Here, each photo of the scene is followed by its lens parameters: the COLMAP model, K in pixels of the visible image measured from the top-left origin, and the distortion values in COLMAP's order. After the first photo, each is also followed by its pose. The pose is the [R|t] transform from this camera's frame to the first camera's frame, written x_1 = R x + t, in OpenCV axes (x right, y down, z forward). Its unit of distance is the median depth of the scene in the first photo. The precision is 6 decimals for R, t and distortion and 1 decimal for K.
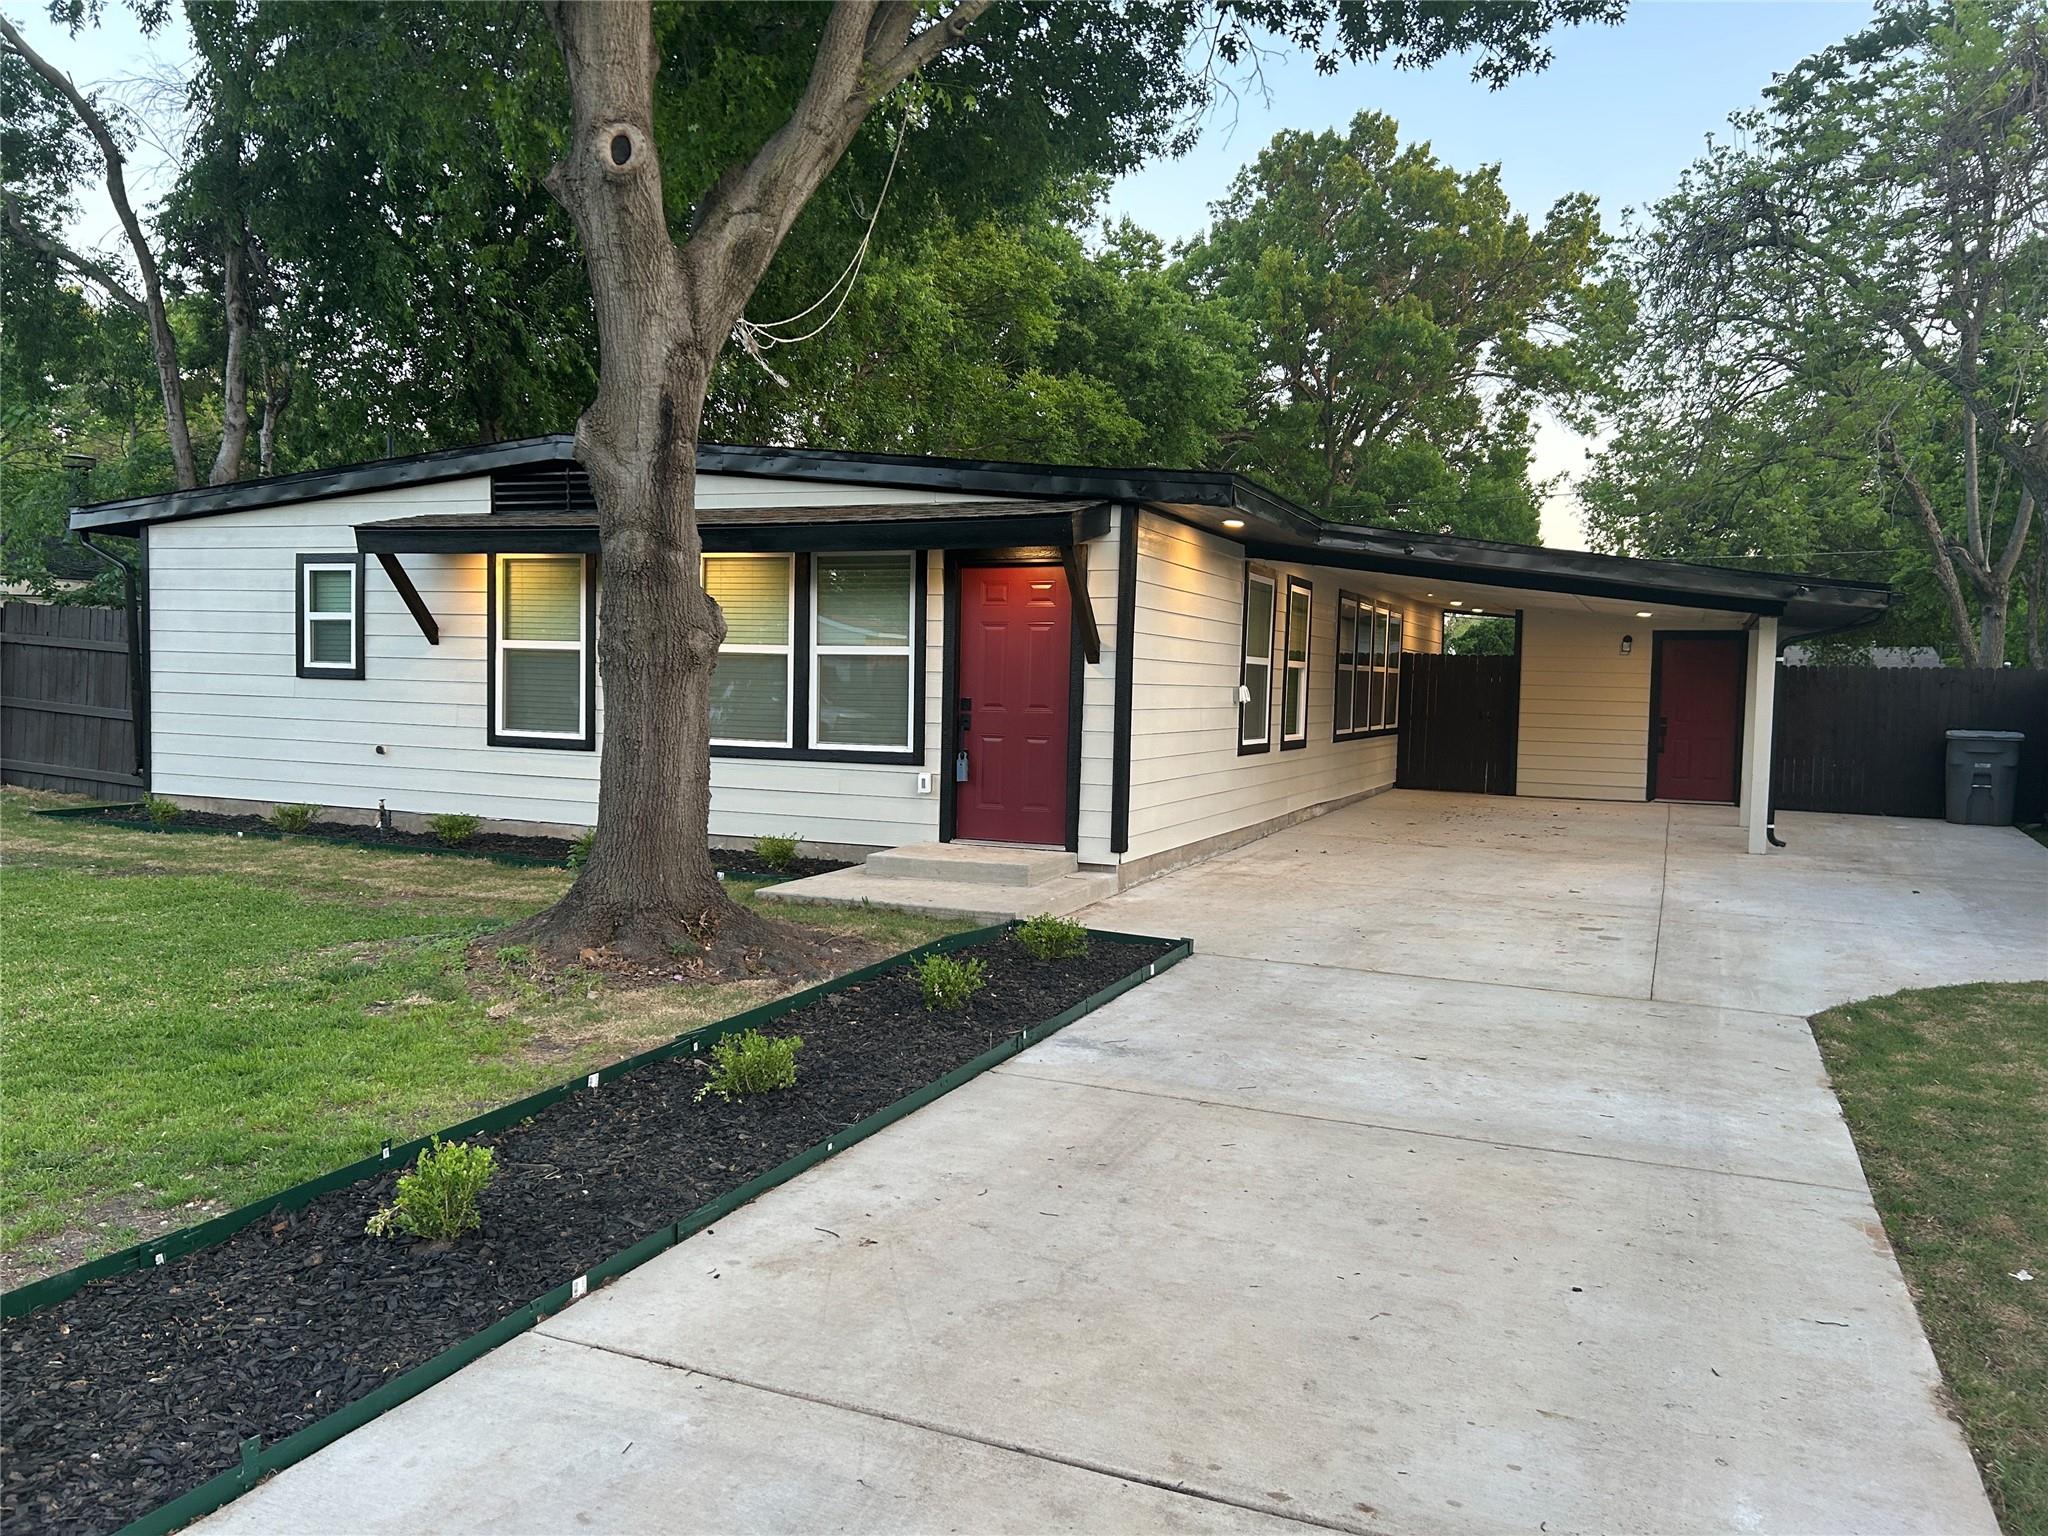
lens RADIAL K [[1537.3, 0, 1006.8], [0, 1537.3, 775.6], [0, 0, 1]] dist [0.071865, -0.077897]
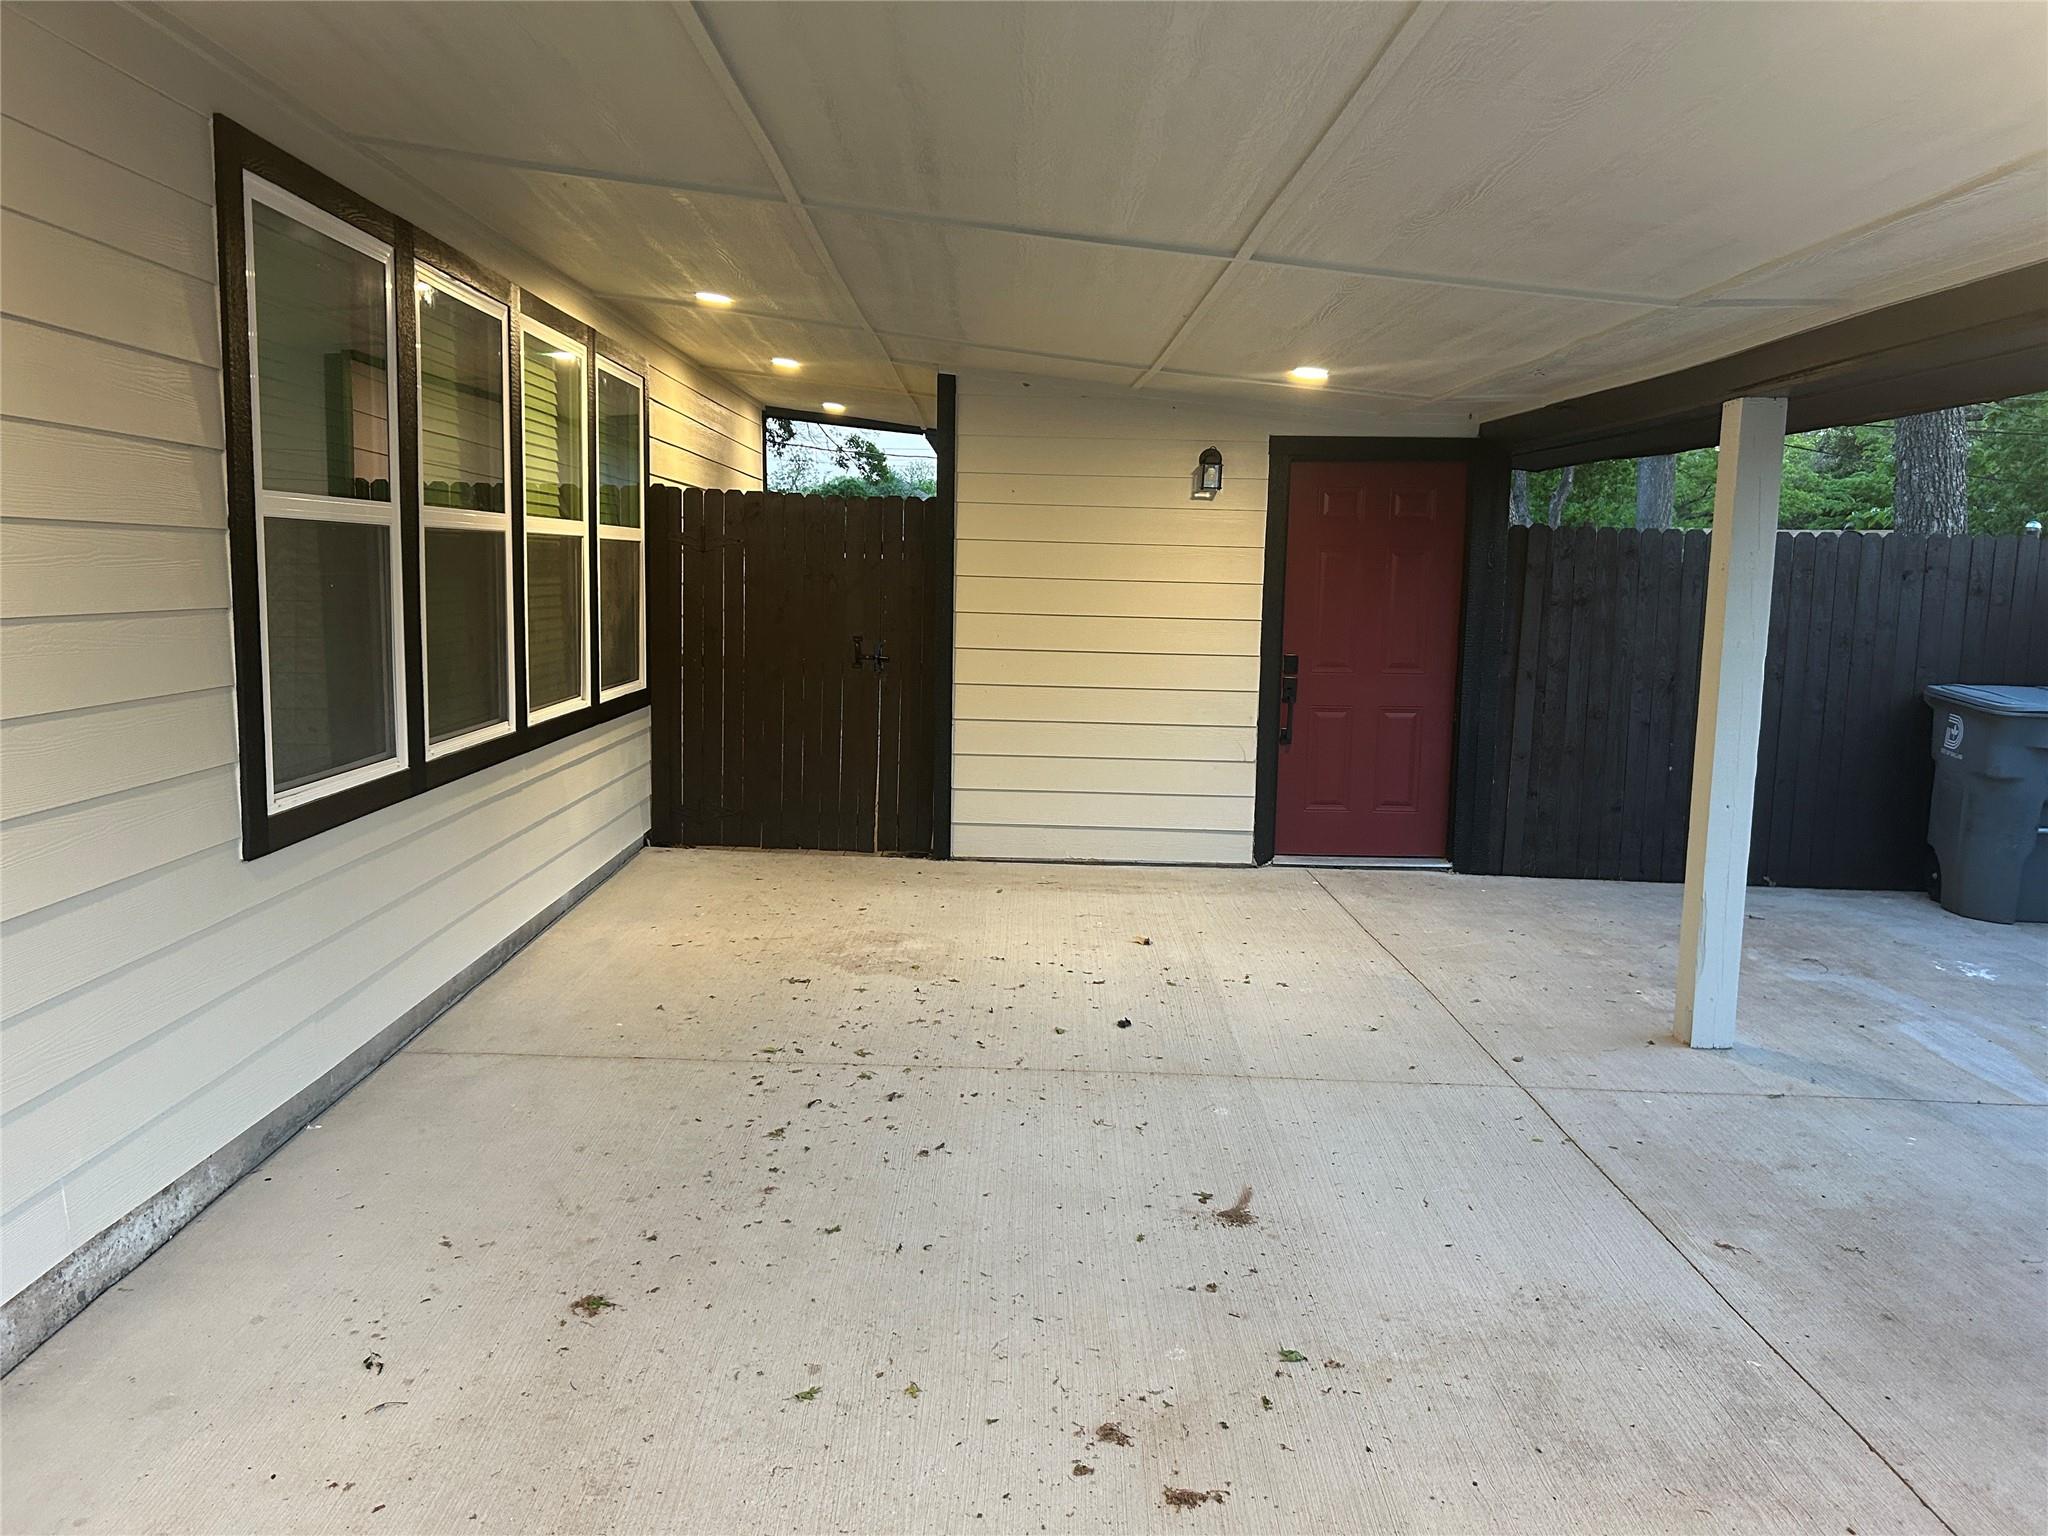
lens RADIAL K [[1532.8, 0, 1021.8], [0, 1532.8, 754.7], [0, 0, 1]] dist [0.056341, -0.046238]
pose [[0.911226, -0.050753, 0.408768, 0.285019], [0.021848, 0.996938, 0.075077, -0.063647], [-0.411327, -0.059481, 0.909545, 0.972504]]
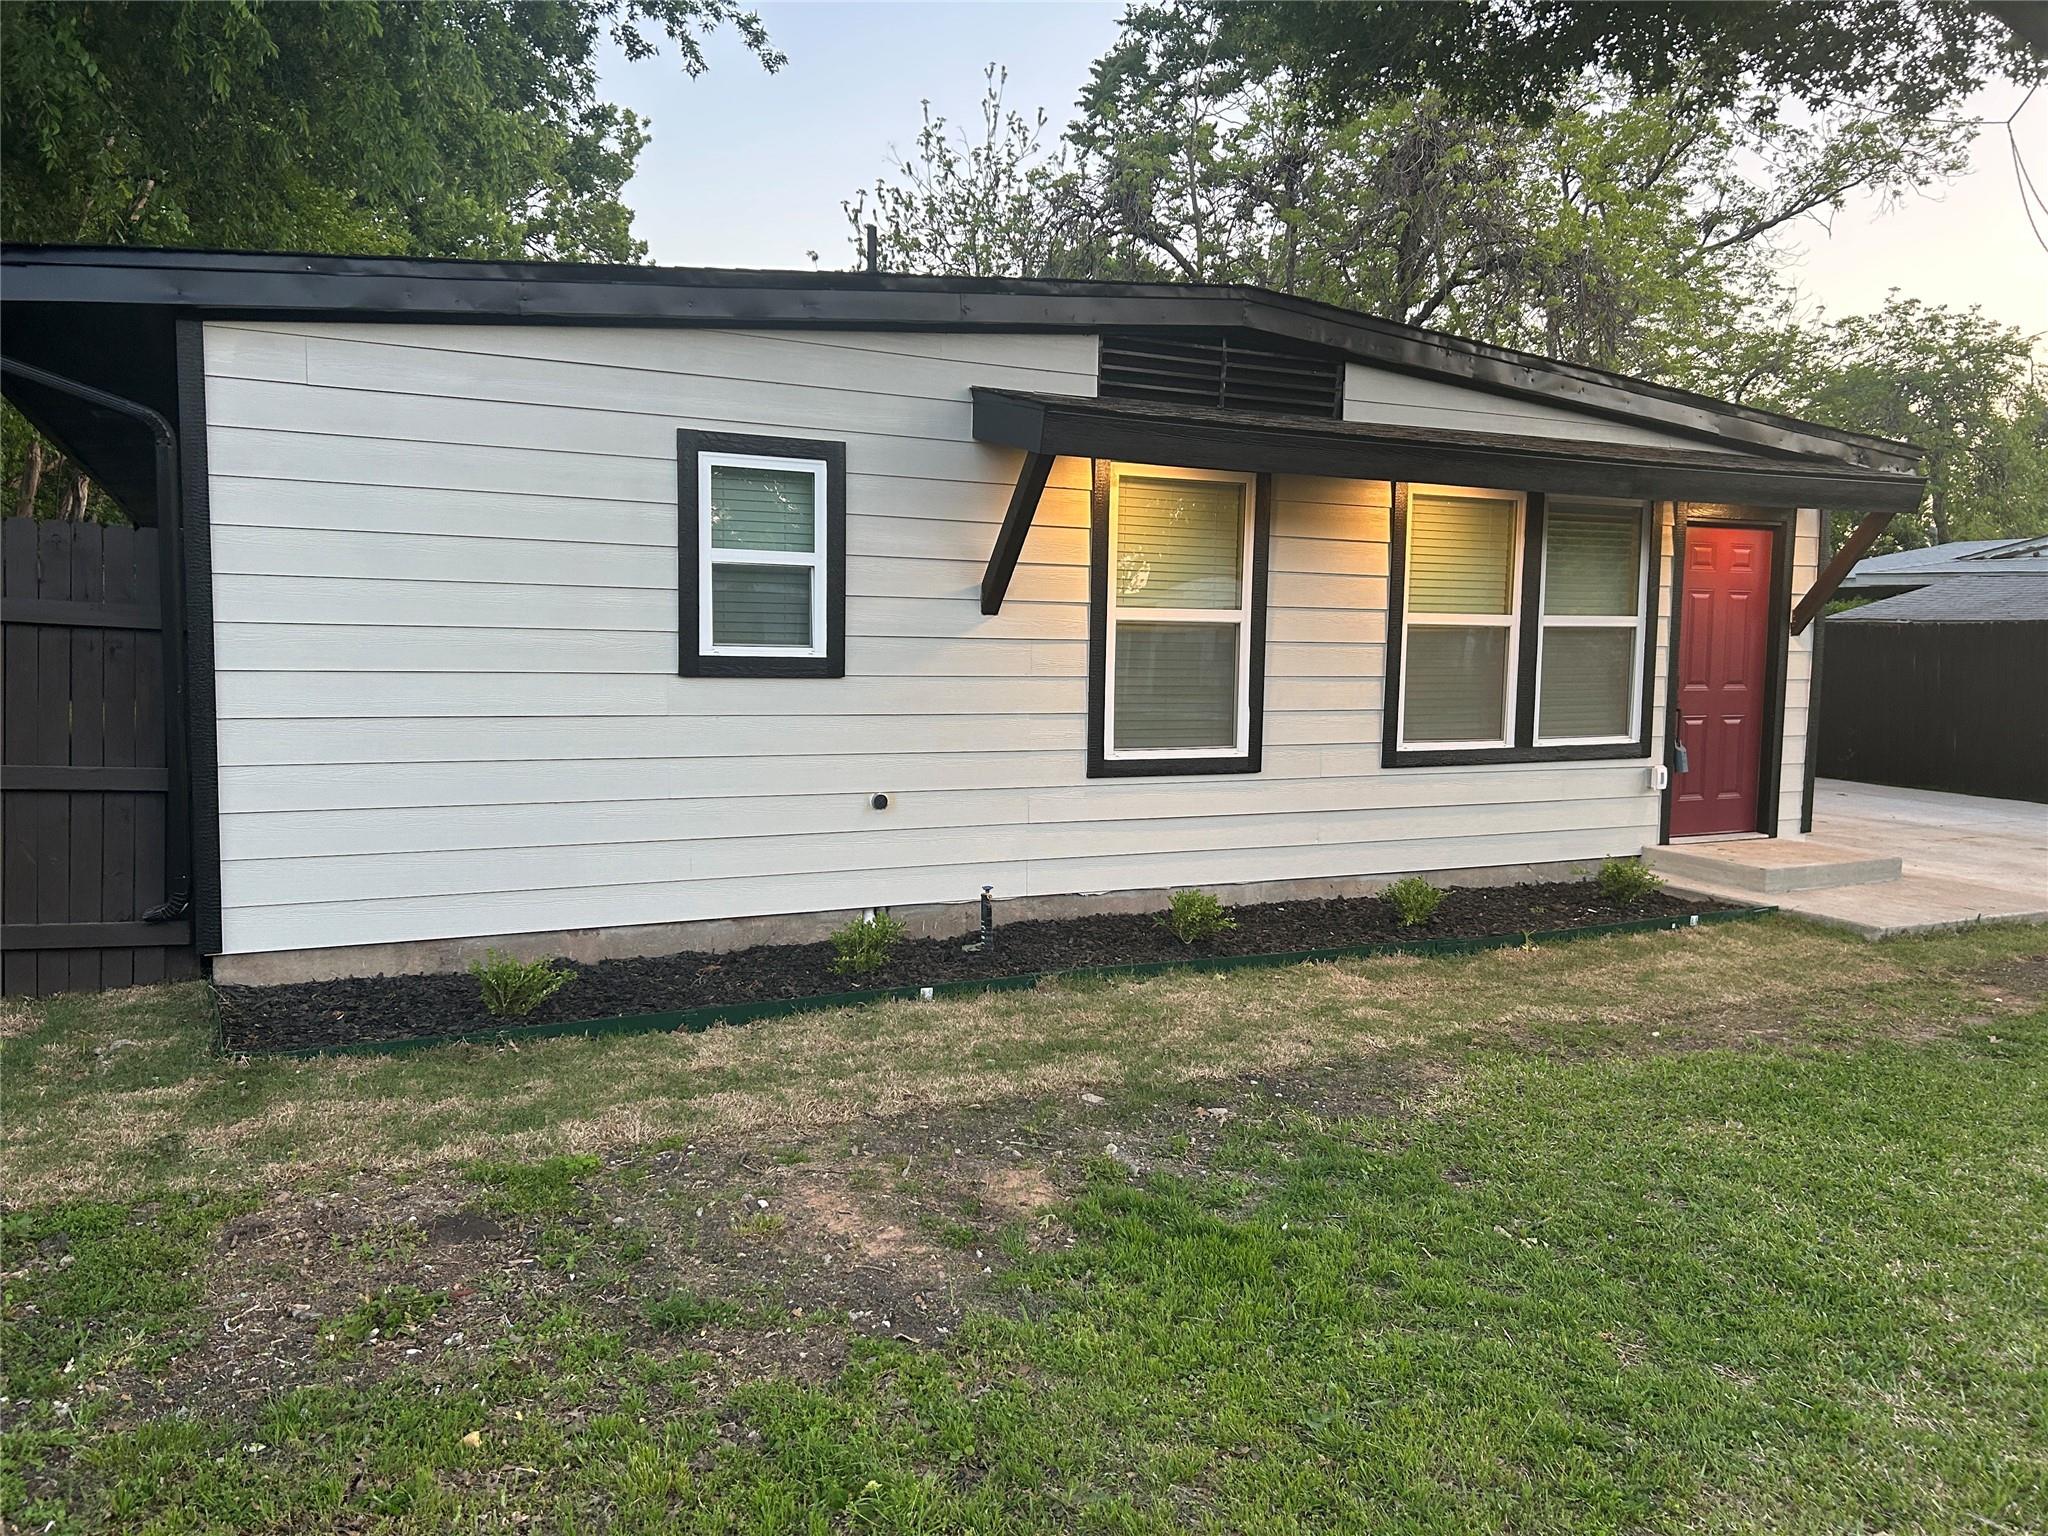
lens RADIAL K [[1529.5, 0, 1024.0], [0, 1529.5, 768.0], [0, 0, 1]] dist [0.074041, -0.080688]
pose [[0.639523, -0.078595, 0.764744, -0.788935], [0.050301, 0.996907, 0.060390, -0.059036], [-0.767125, -0.000153, 0.641498, 0.605531]]
